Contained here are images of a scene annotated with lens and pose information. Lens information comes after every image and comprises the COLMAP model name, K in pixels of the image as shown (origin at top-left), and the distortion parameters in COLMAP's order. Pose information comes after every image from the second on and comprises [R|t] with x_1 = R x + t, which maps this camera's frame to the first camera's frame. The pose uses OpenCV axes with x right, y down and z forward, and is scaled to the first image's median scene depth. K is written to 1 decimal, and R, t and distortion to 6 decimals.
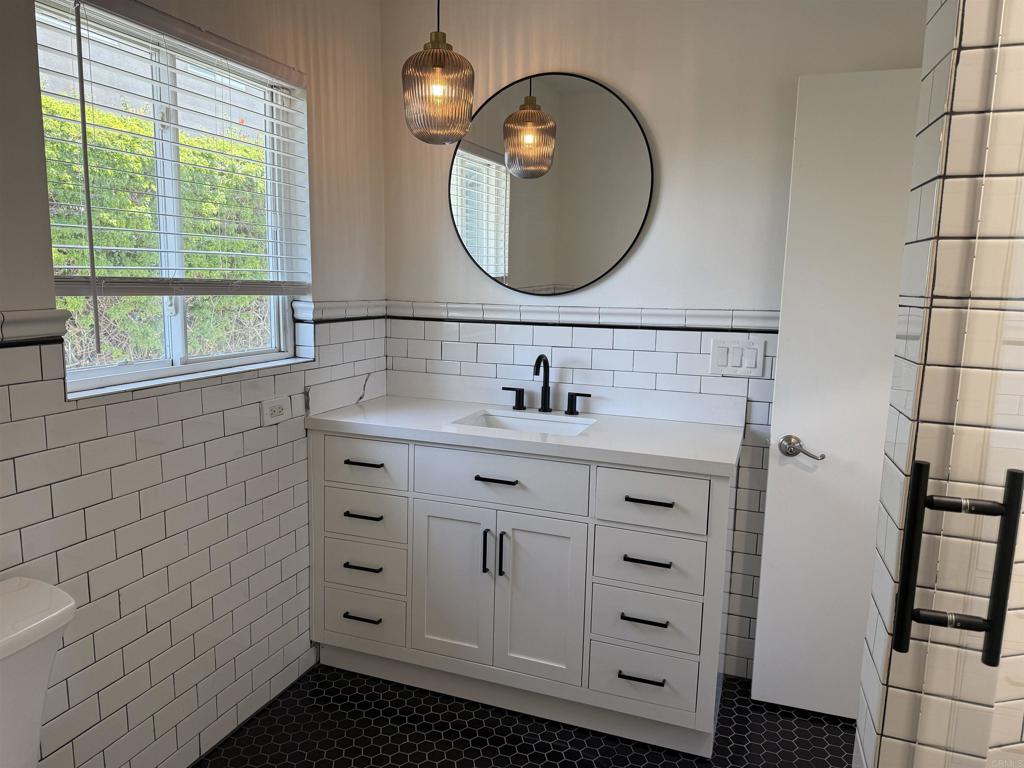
lens RADIAL K [[700.7, 0, 513.7], [0, 700.7, 387.3], [0, 0, 1]] dist [0.122289, -0.239390]
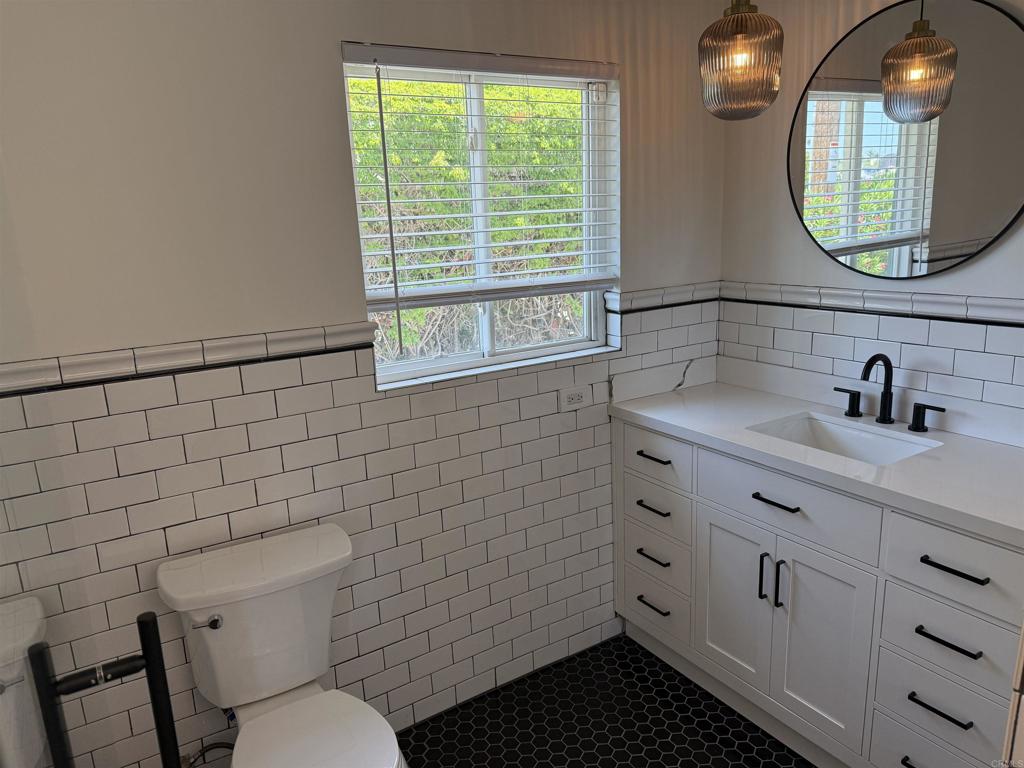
lens RADIAL K [[717.1, 0, 512.0], [0, 717.1, 384.0], [0, 0, 1]] dist [0.124744, -0.211048]
pose [[0.787330, 0.084461, -0.610719, 0.238179], [-0.032622, 0.994891, 0.095535, -0.084059], [0.615668, -0.055294, 0.786063, 0.077550]]
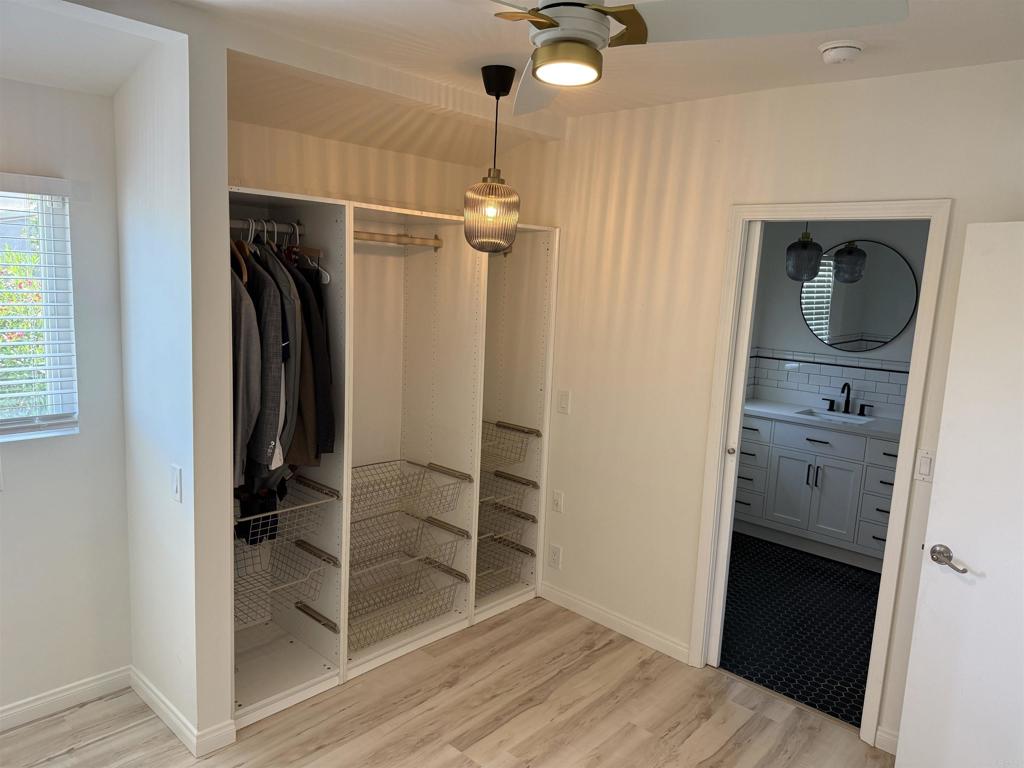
lens RADIAL K [[700.7, 0, 513.7], [0, 700.7, 387.3], [0, 0, 1]] dist [0.122289, -0.239390]
pose [[0.917677, 0.078241, -0.389547, -0.038669], [-0.085940, 0.996298, -0.002346, 0.051031], [0.387921, 0.035631, 0.921003, -1.202444]]
